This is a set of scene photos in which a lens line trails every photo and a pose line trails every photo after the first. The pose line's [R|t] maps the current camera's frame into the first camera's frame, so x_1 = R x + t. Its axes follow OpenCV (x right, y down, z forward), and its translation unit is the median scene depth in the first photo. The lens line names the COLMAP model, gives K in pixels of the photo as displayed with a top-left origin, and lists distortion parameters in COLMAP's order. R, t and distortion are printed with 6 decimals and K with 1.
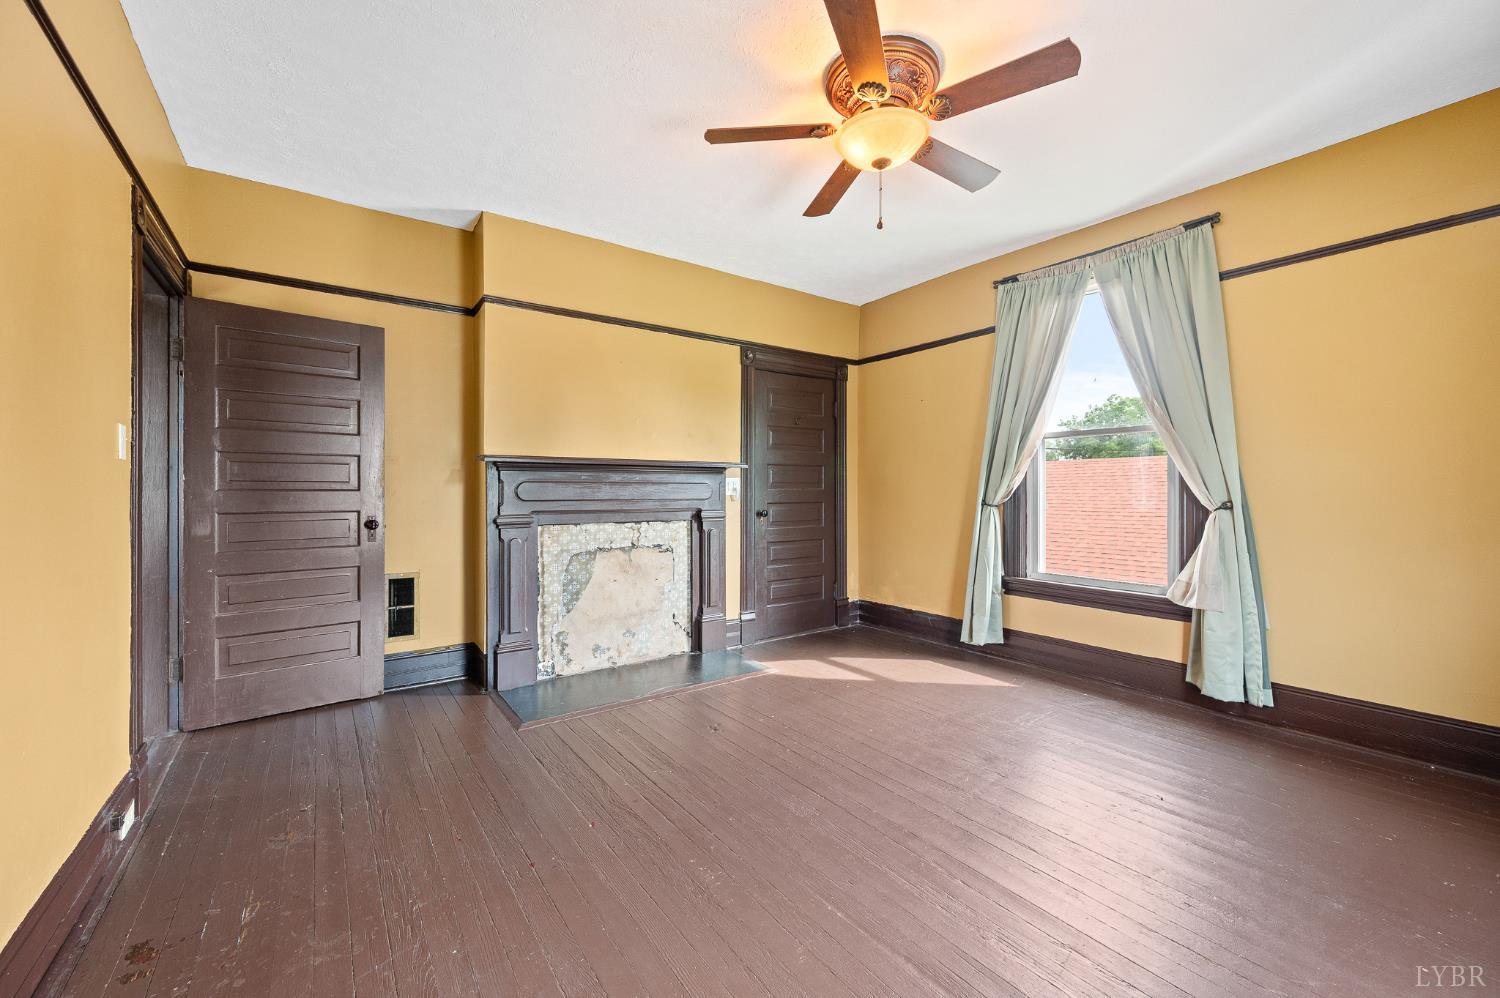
lens RADIAL K [[596.2, 0, 746.8], [0, 596.2, 493.1], [0, 0, 1]] dist [-0.002153, 0.000146]
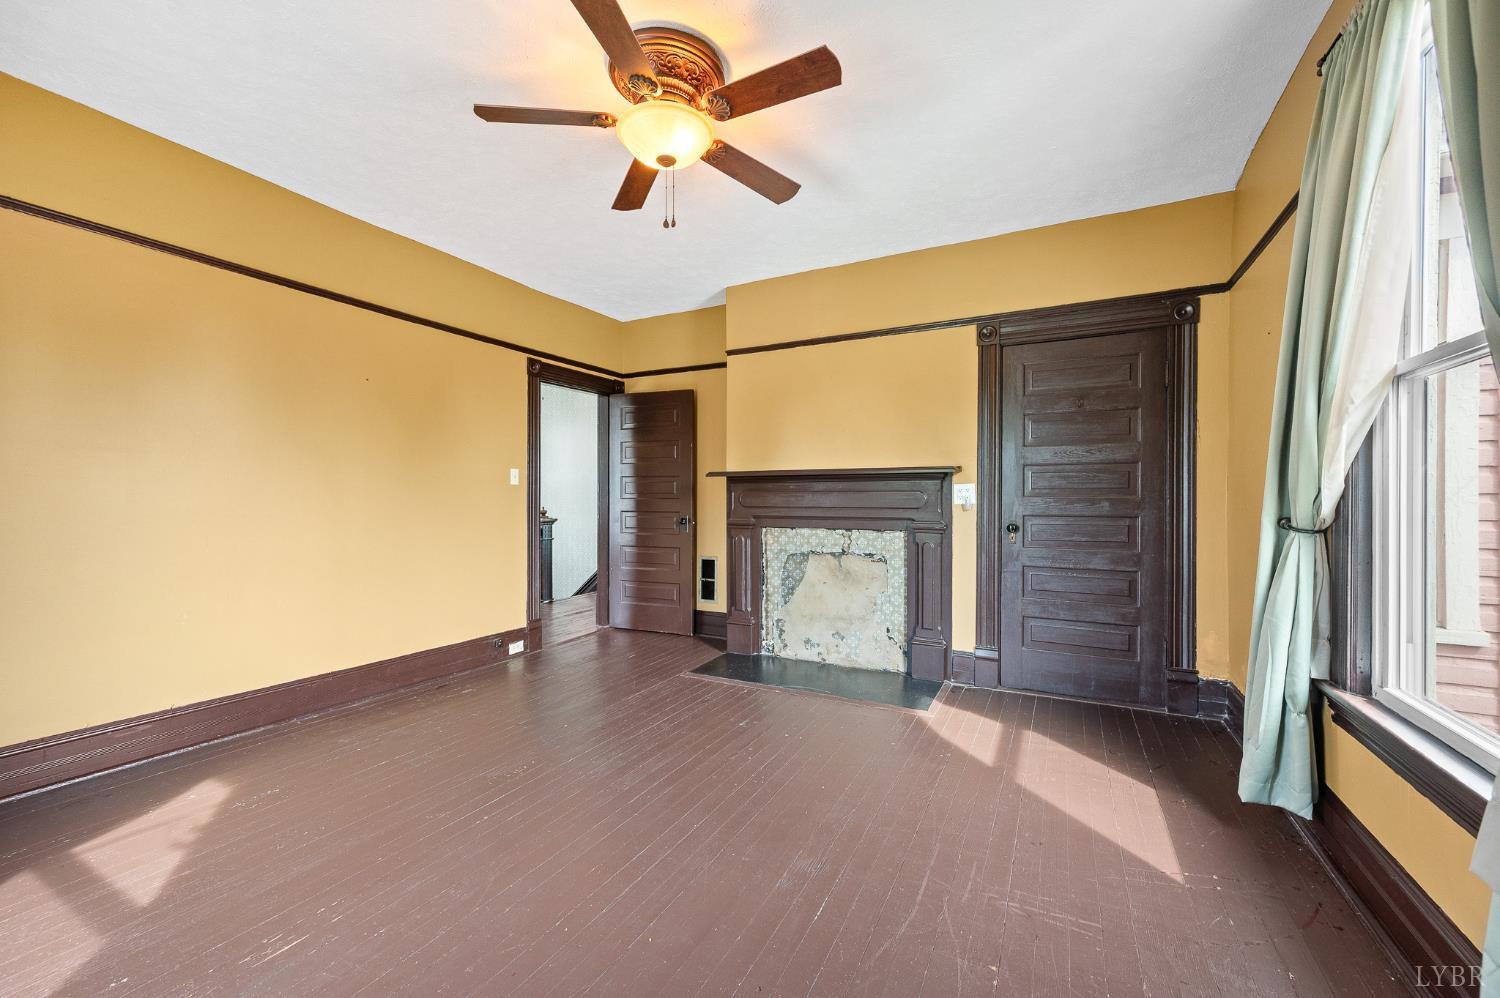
lens RADIAL K [[596.2, 0, 752.0], [0, 596.2, 502.4], [0, 0, 1]] dist [-0.002153, 0.000146]
pose [[0.447670, 0.005212, -0.894184, 0.678032], [-0.004885, 0.999982, 0.003383, -0.000515], [0.894185, 0.002854, 0.447688, 0.403677]]
